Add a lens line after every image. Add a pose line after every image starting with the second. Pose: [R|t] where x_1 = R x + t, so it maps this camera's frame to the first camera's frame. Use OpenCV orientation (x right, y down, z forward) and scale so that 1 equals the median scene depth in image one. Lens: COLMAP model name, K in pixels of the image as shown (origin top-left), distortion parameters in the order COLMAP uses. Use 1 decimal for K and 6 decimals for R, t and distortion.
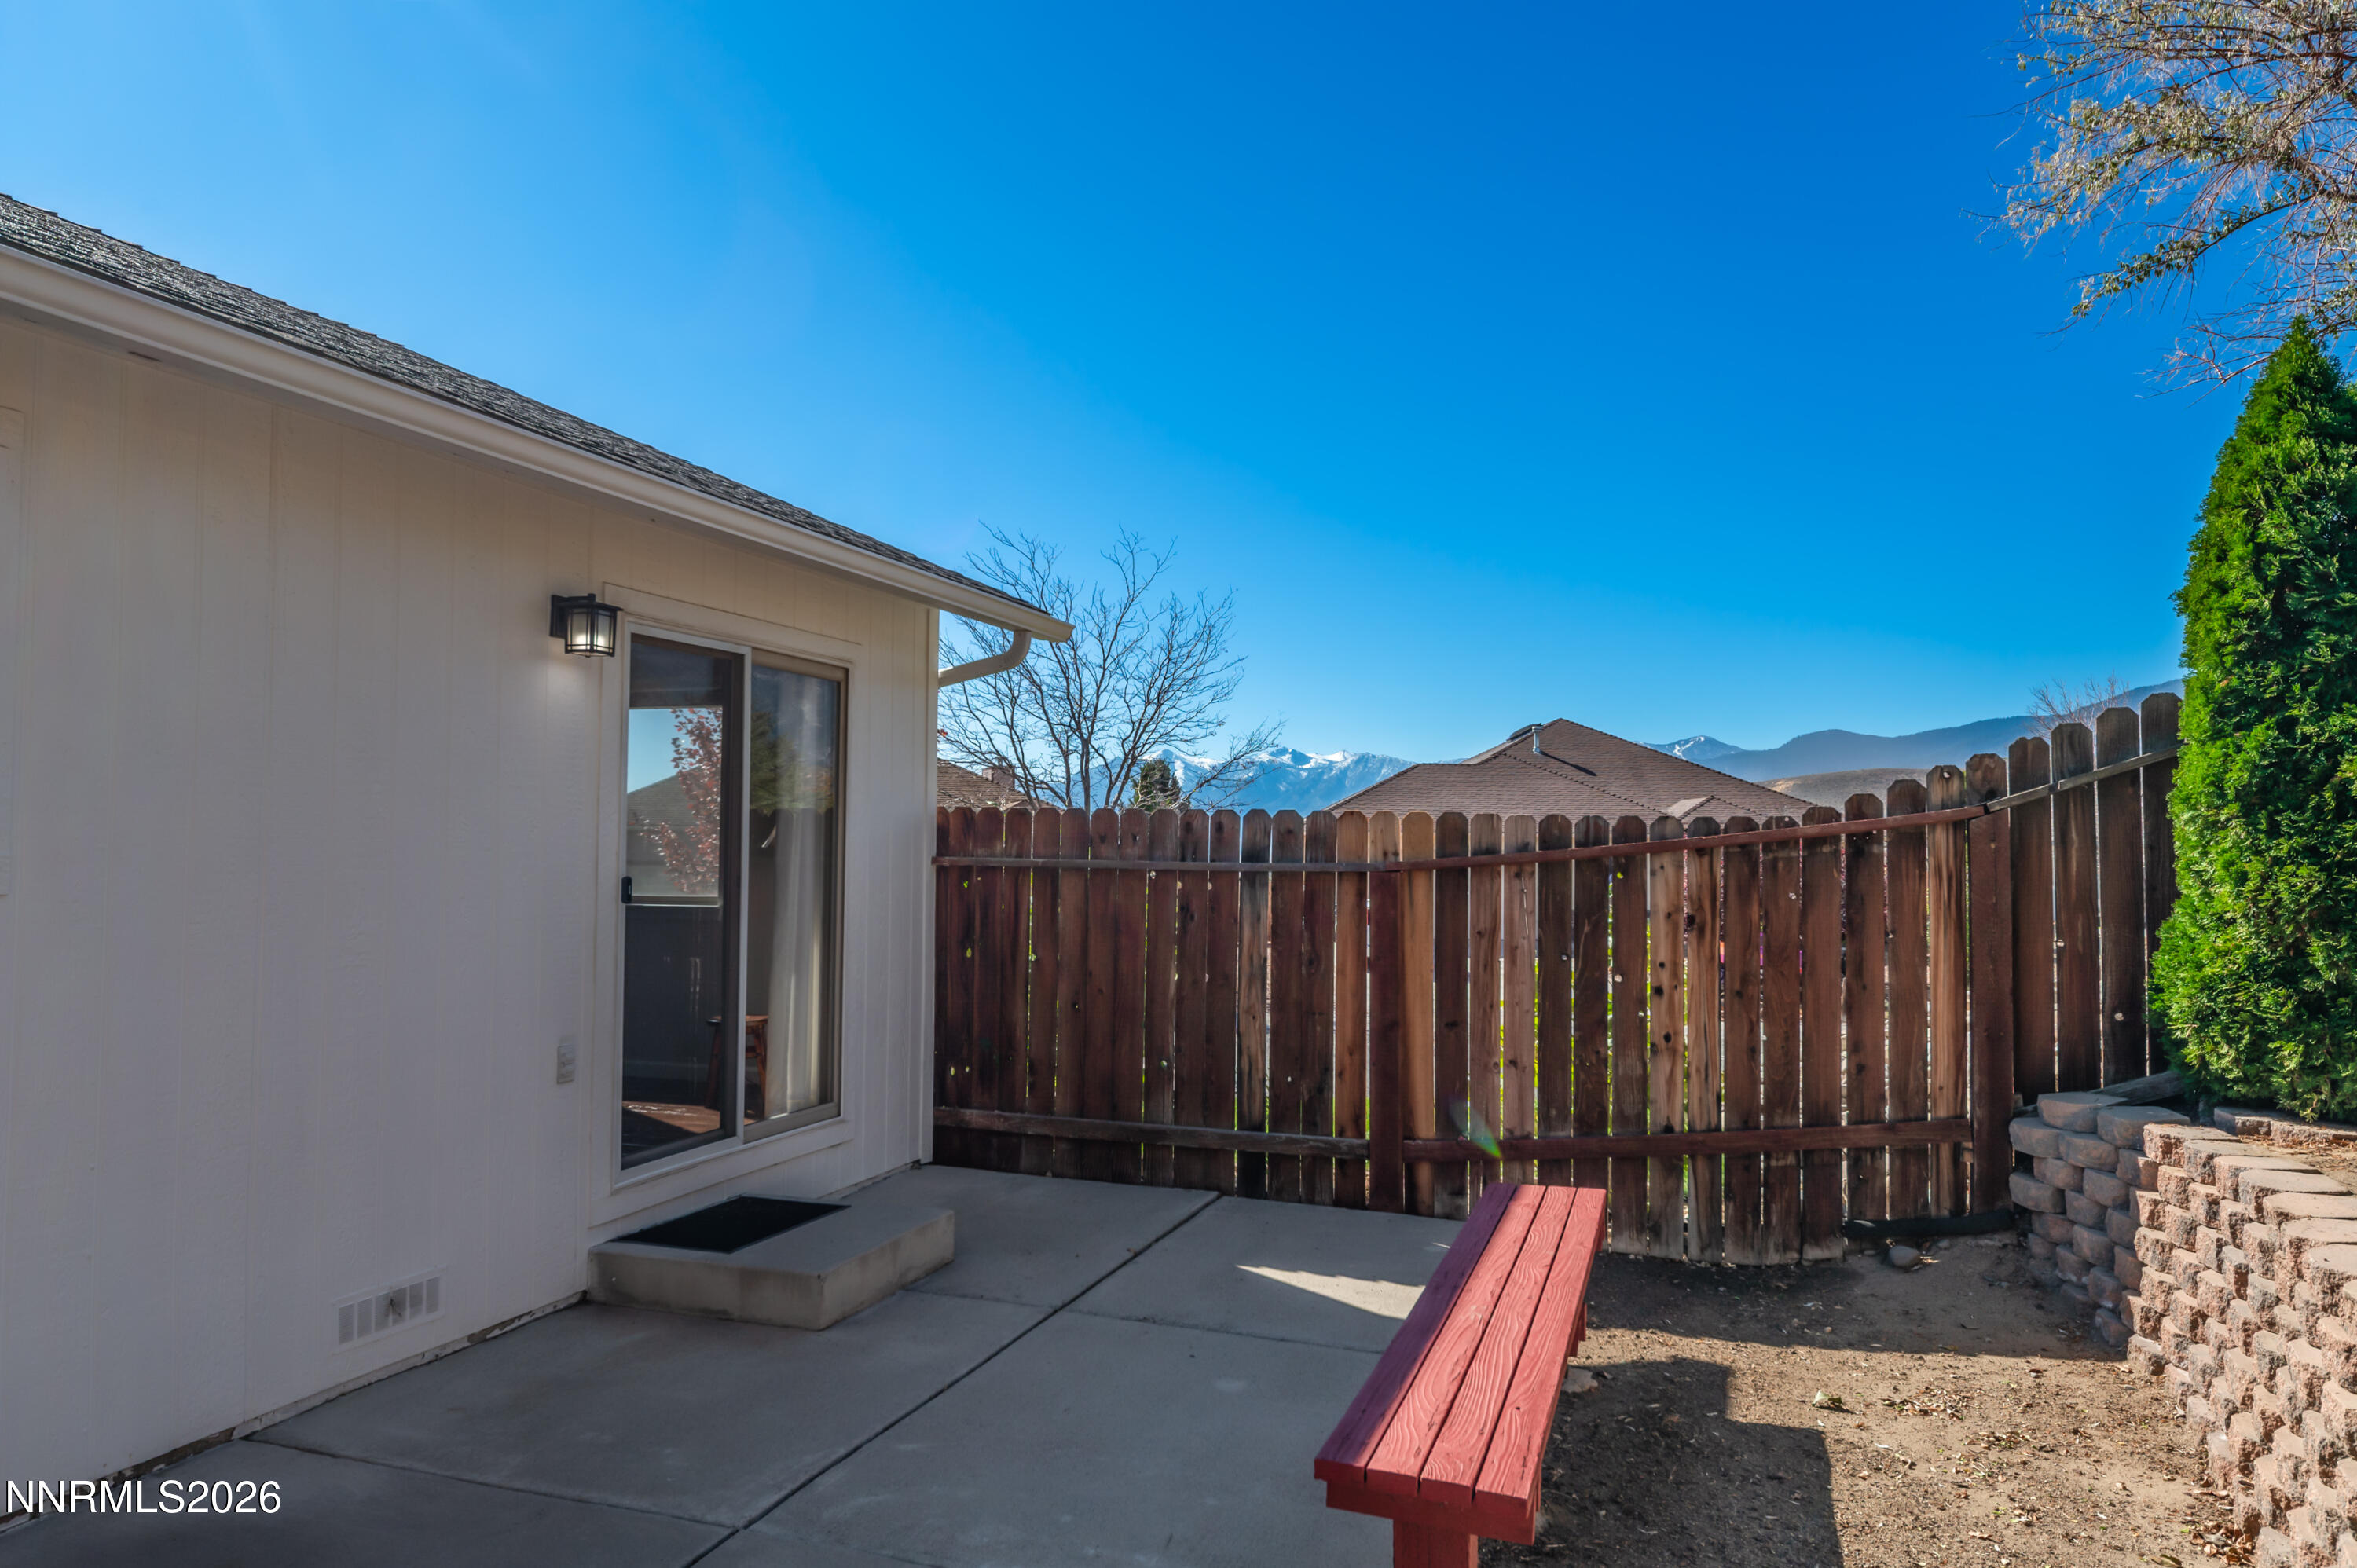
lens RADIAL K [[1469.3, 0, 1259.5], [0, 1469.3, 782.5], [0, 0, 1]] dist [0.002592, -0.001678]
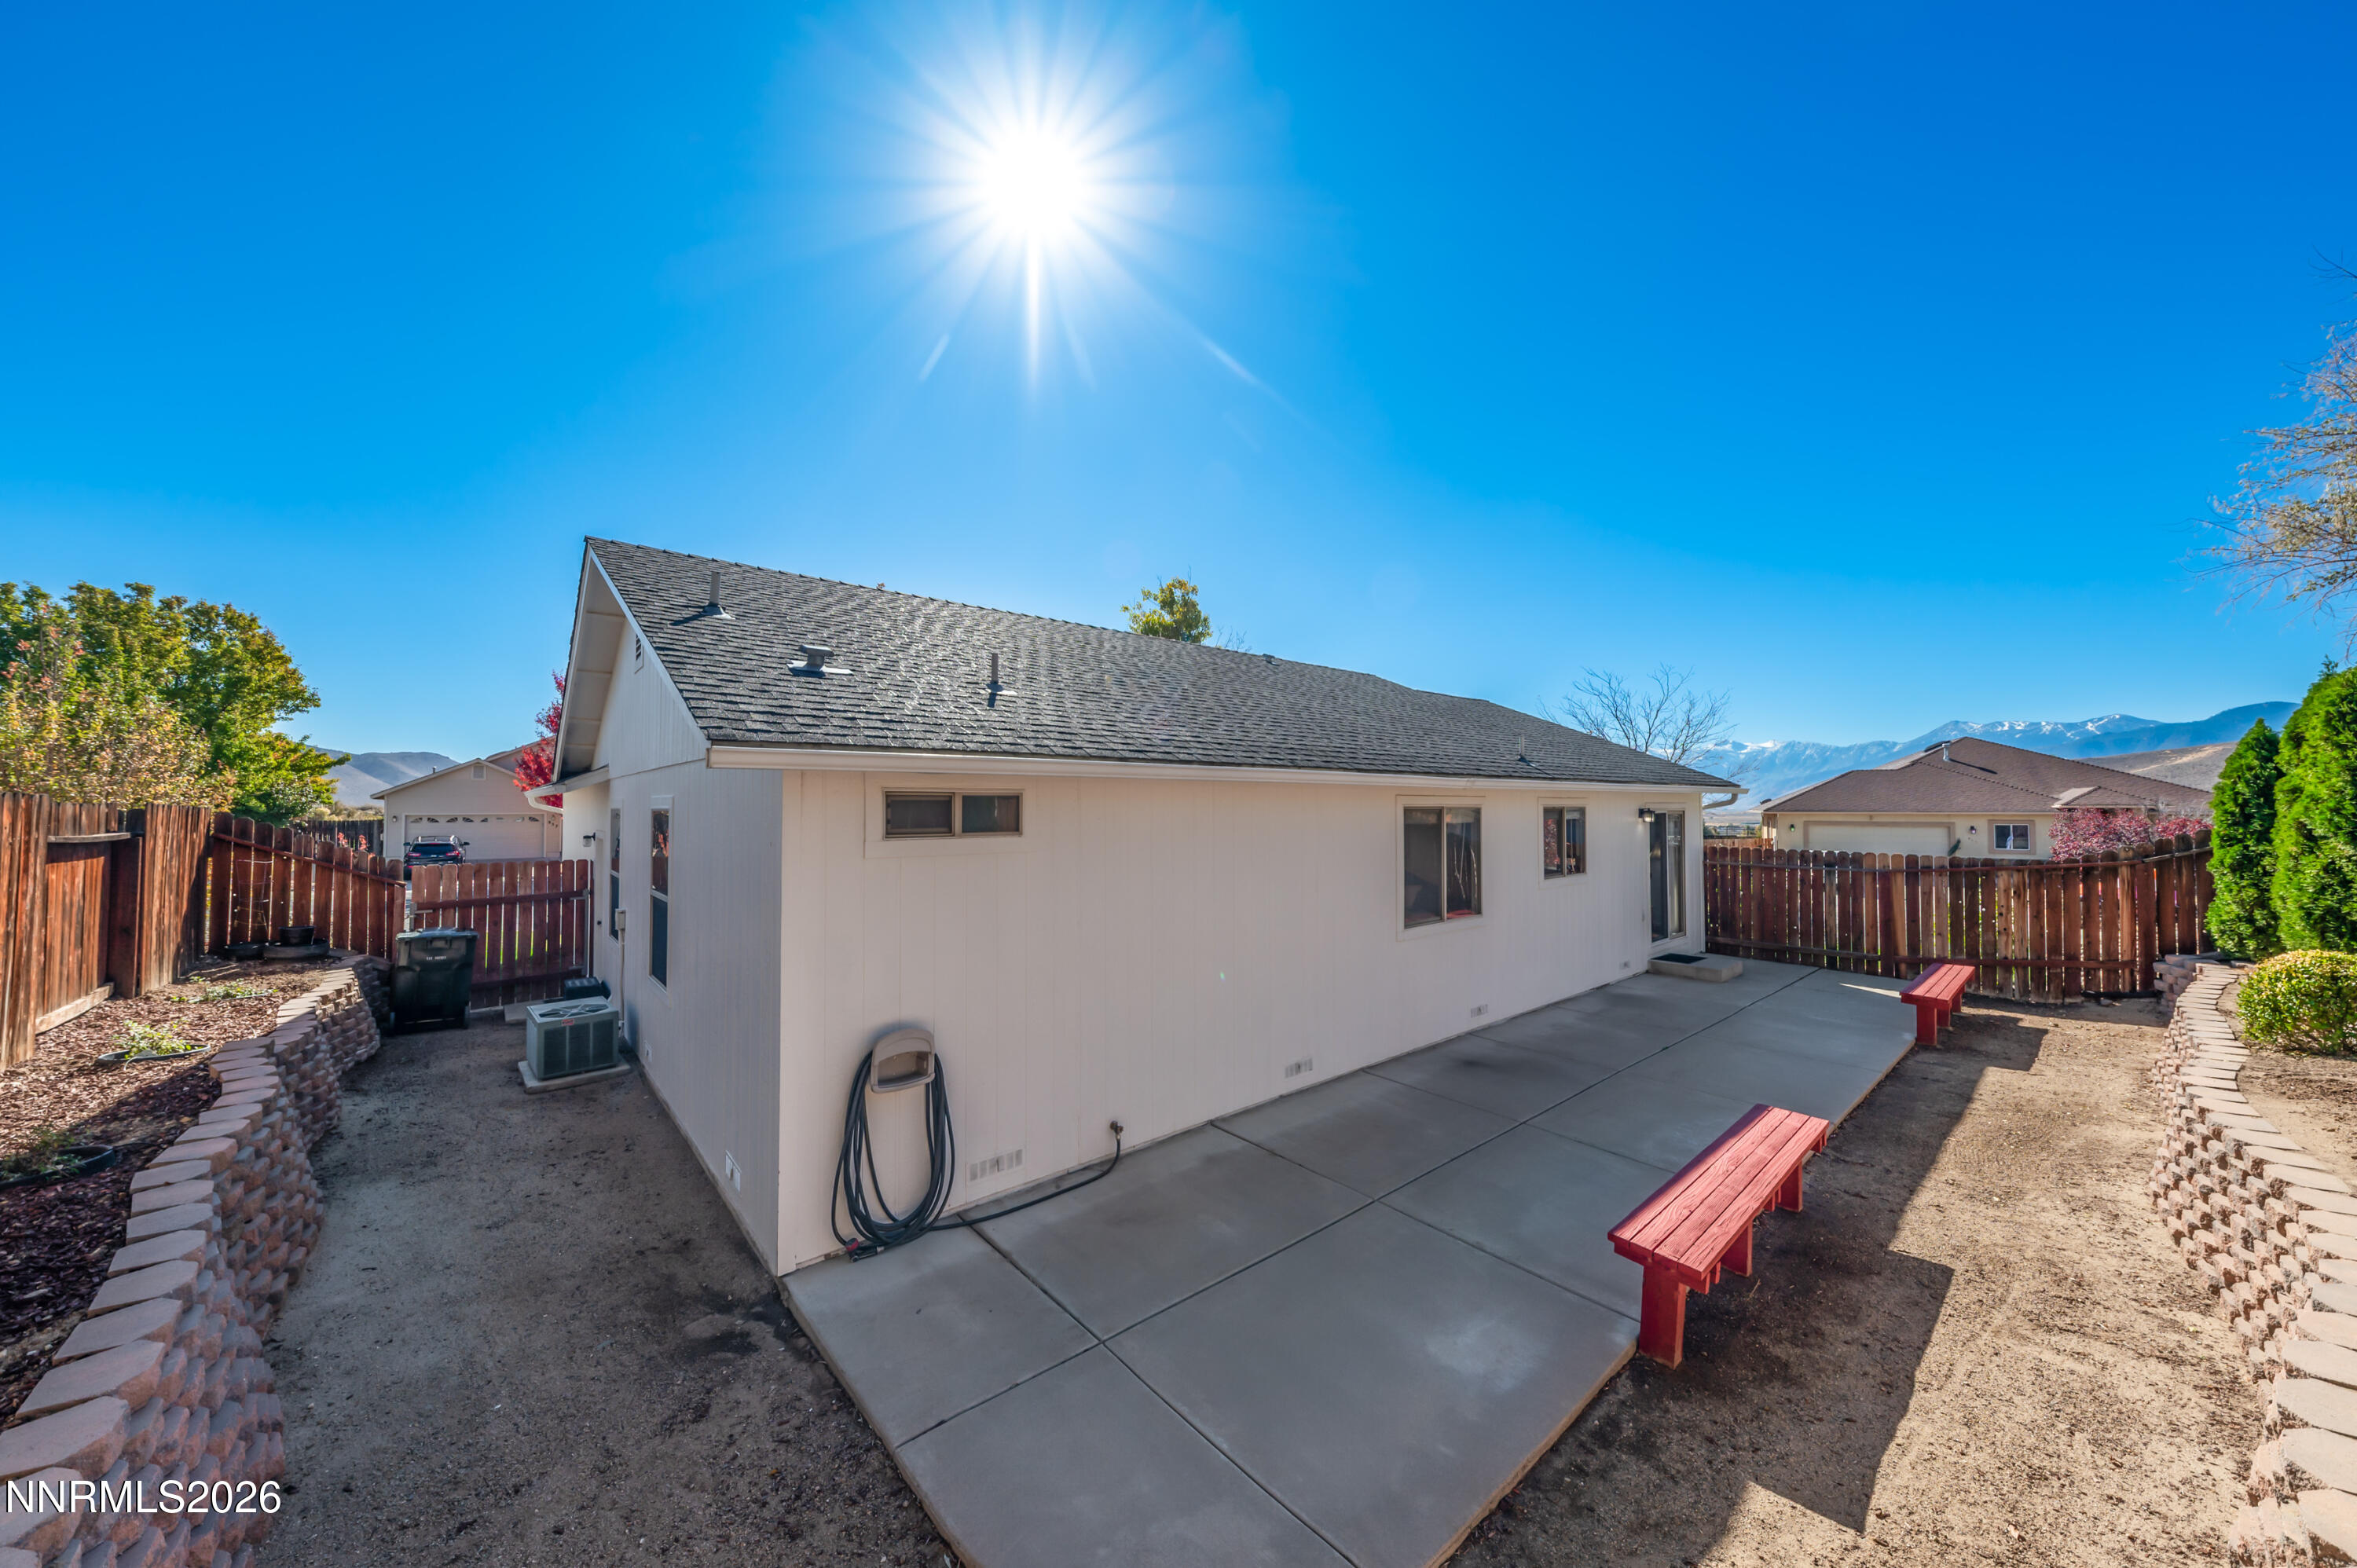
lens RADIAL K [[826.9, 0, 1168.3], [0, 826.9, 786.5], [0, 0, 1]] dist [0.000967, -0.001880]
pose [[0.842172, -0.023713, -0.538688, -0.270252], [0.036643, 0.999240, 0.013300, -0.220509], [0.537963, -0.030940, 0.842401, -1.440802]]
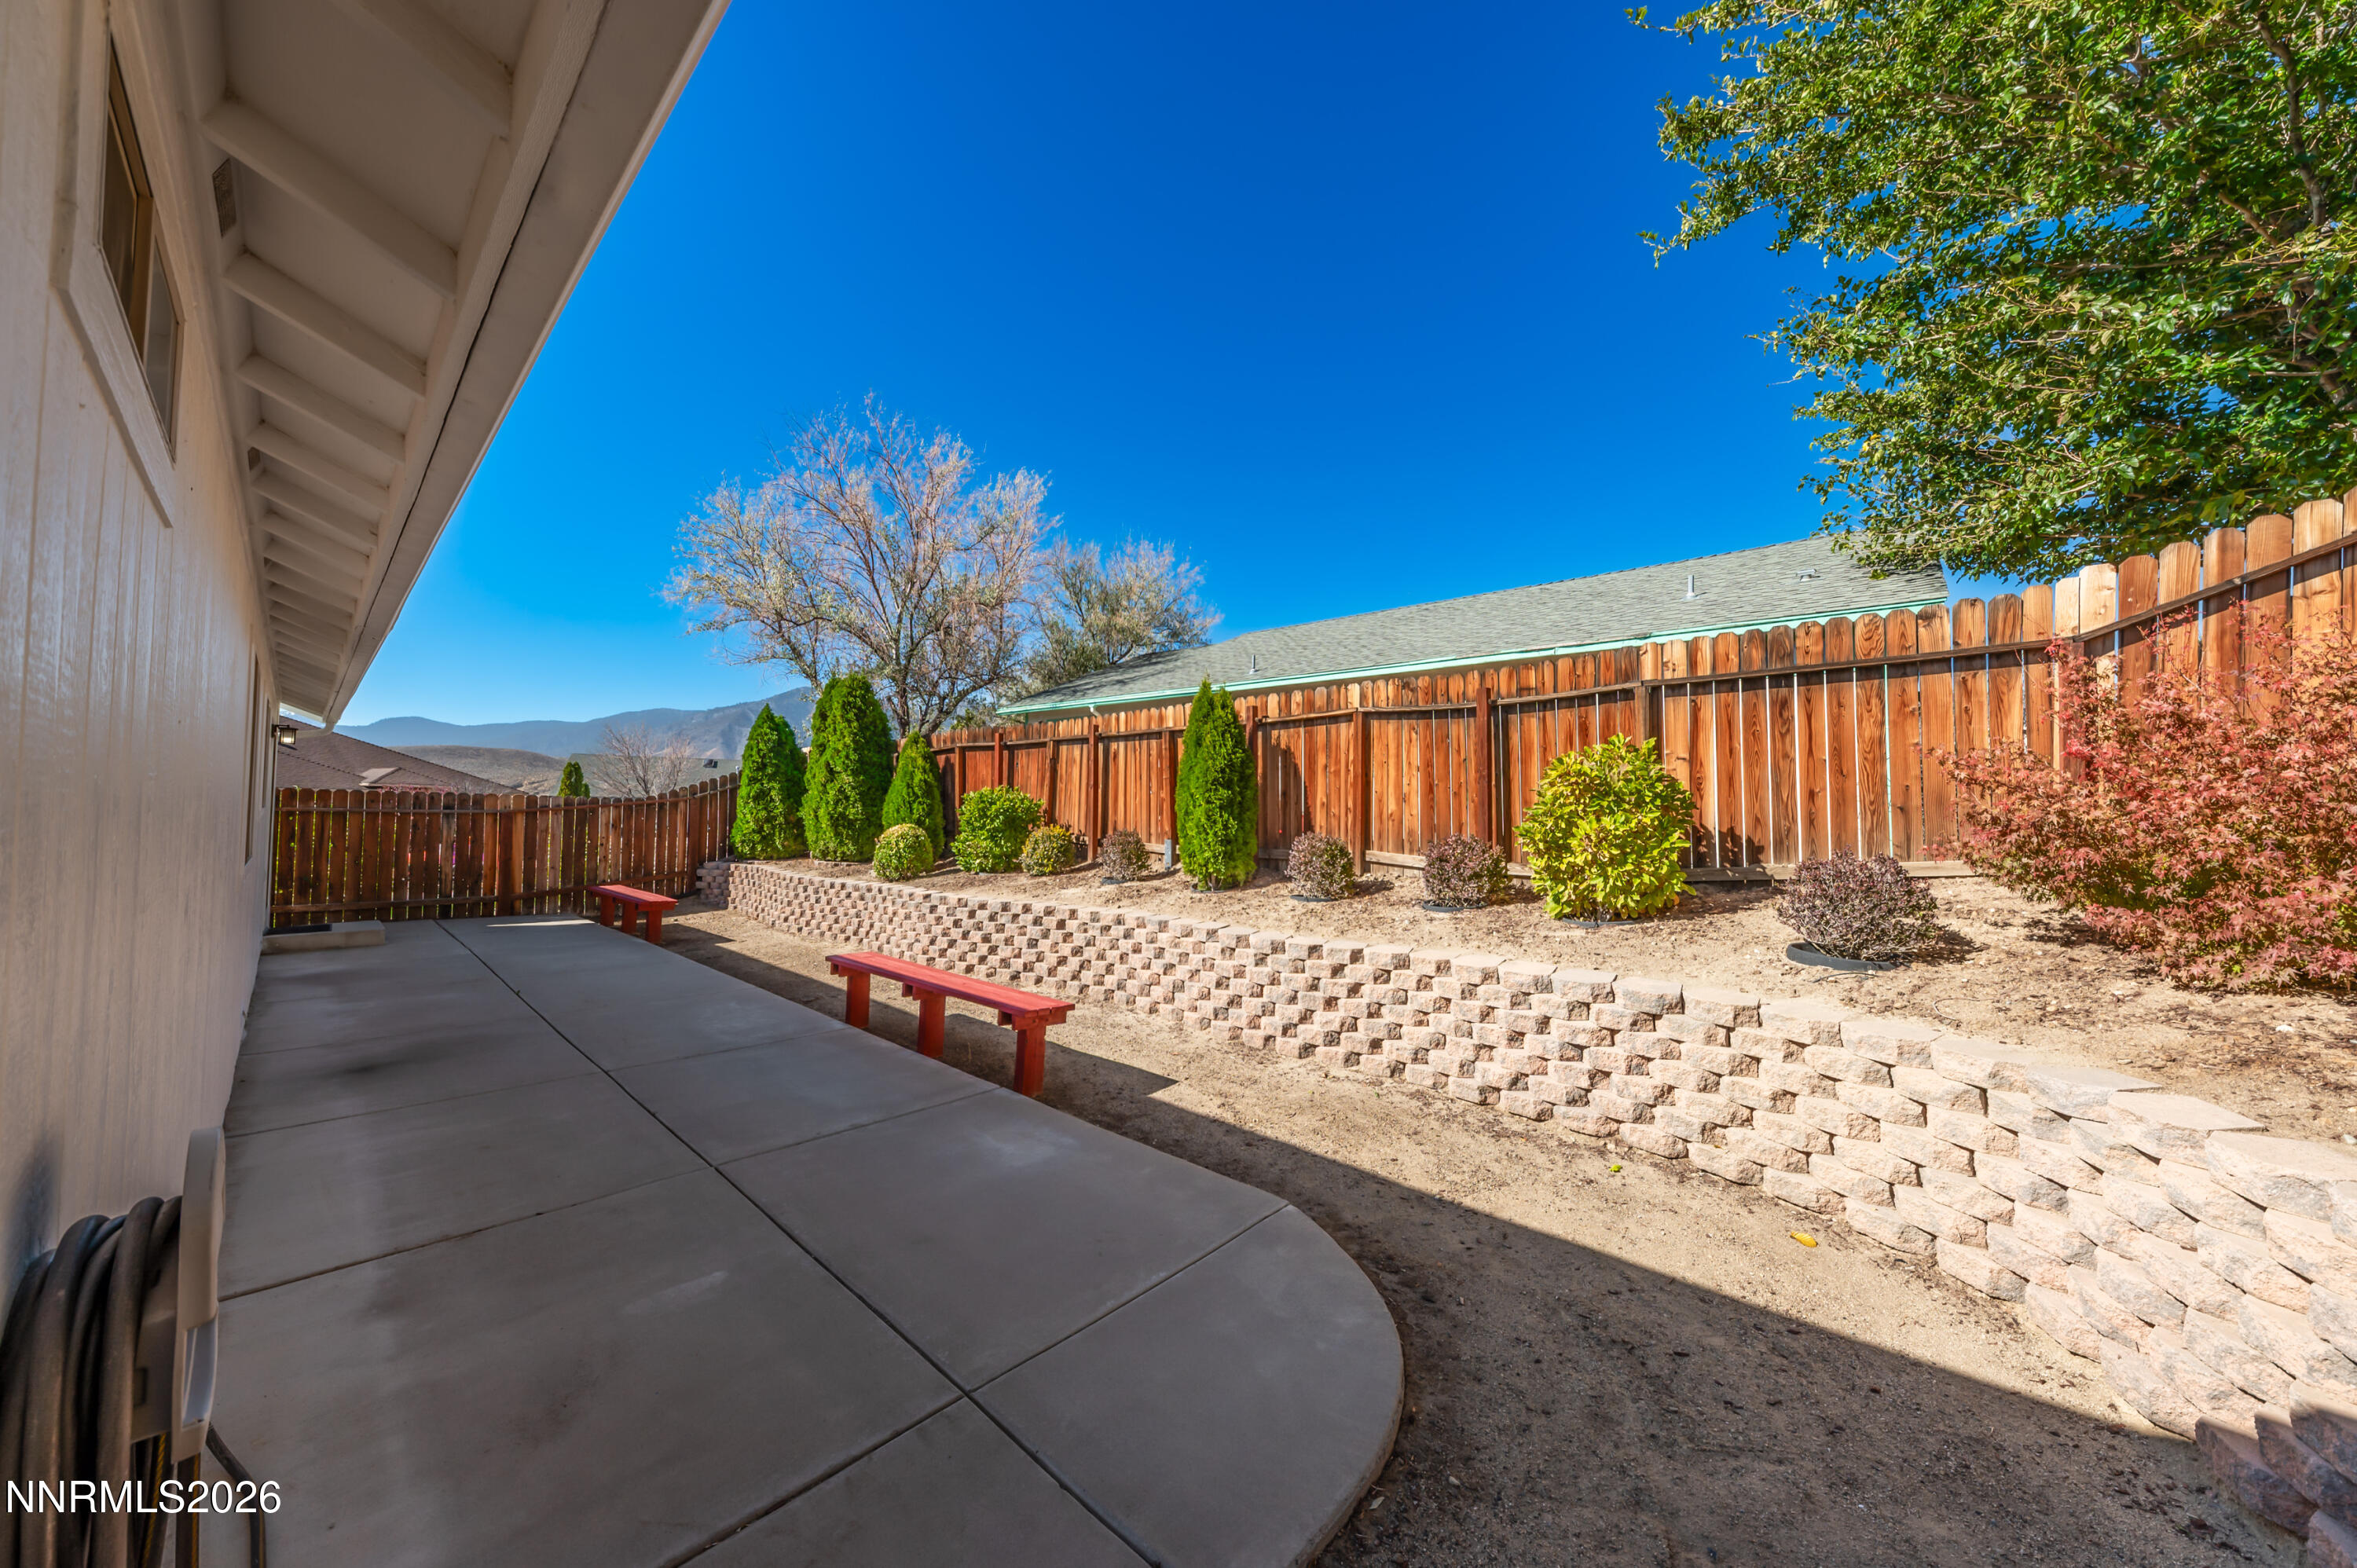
lens RADIAL K [[826.9, 0, 1177.9], [0, 826.9, 785.3], [0, 0, 1]] dist [0.000967, -0.001880]
pose [[0.409918, 0.027418, 0.911710, -1.037930], [-0.052360, 0.998607, -0.006490, -0.069845], [-0.910618, -0.045077, 0.410782, -1.171001]]
